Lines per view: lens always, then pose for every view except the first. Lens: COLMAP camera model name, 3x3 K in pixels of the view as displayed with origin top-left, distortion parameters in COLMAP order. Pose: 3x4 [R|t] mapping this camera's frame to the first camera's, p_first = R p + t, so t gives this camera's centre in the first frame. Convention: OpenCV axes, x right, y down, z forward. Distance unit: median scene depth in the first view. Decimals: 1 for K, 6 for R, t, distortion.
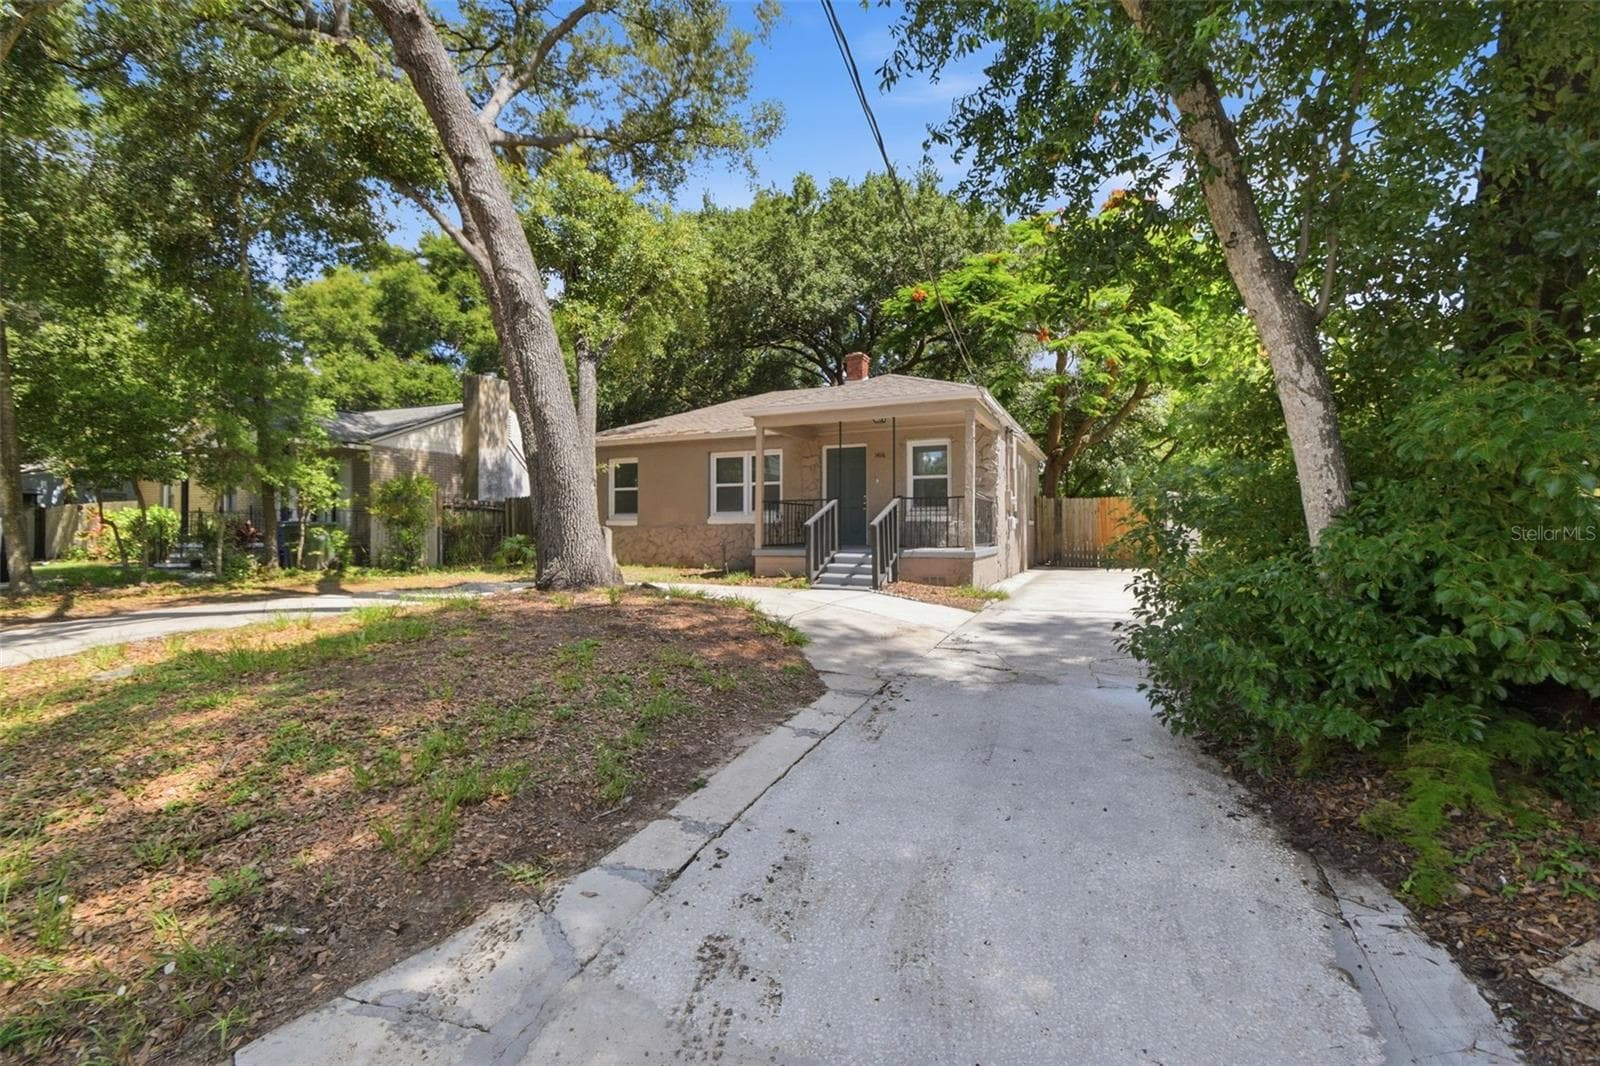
lens RADIAL K [[707.7, 0, 800.0], [0, 707.7, 533.0], [0, 0, 1]] dist [-0.000673, -0.000089]
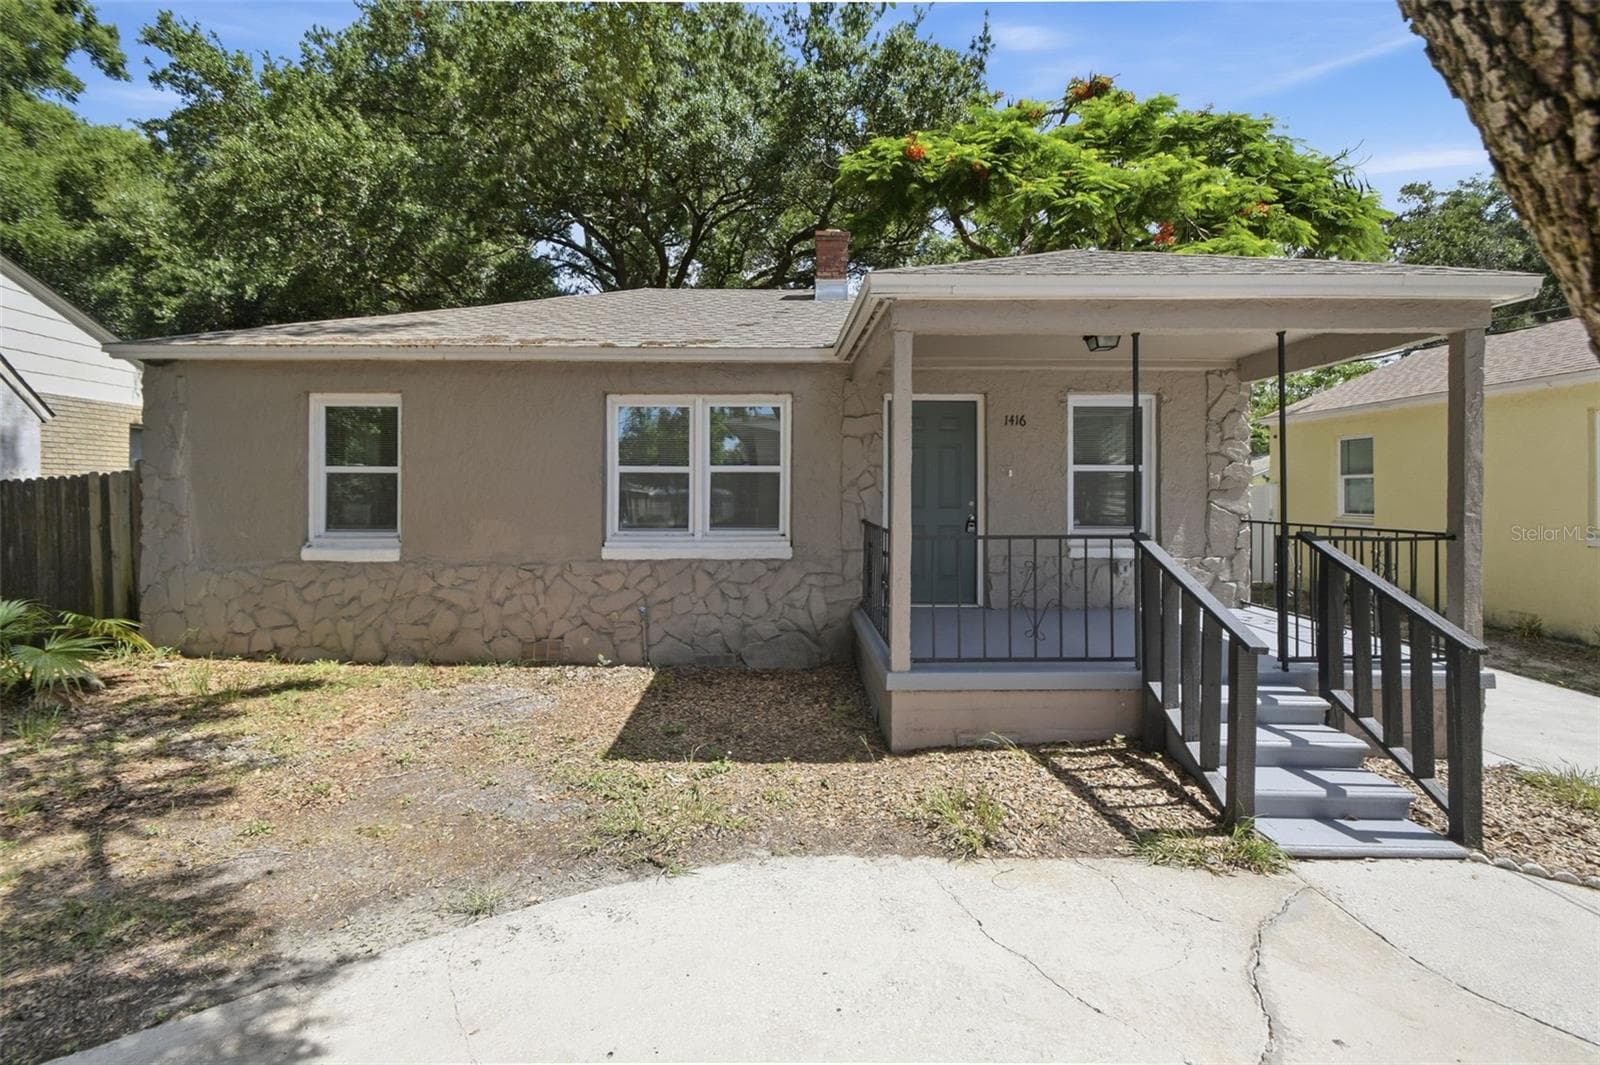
lens RADIAL K [[738.2, 0, 798.0], [0, 738.2, 496.8], [0, 0, 1]] dist [0.019638, -0.012849]
pose [[0.908419, 0.003128, 0.418049, -0.191360], [-0.005339, 0.999977, 0.004120, -0.048313], [-0.418027, -0.005974, 0.908415, 0.493730]]
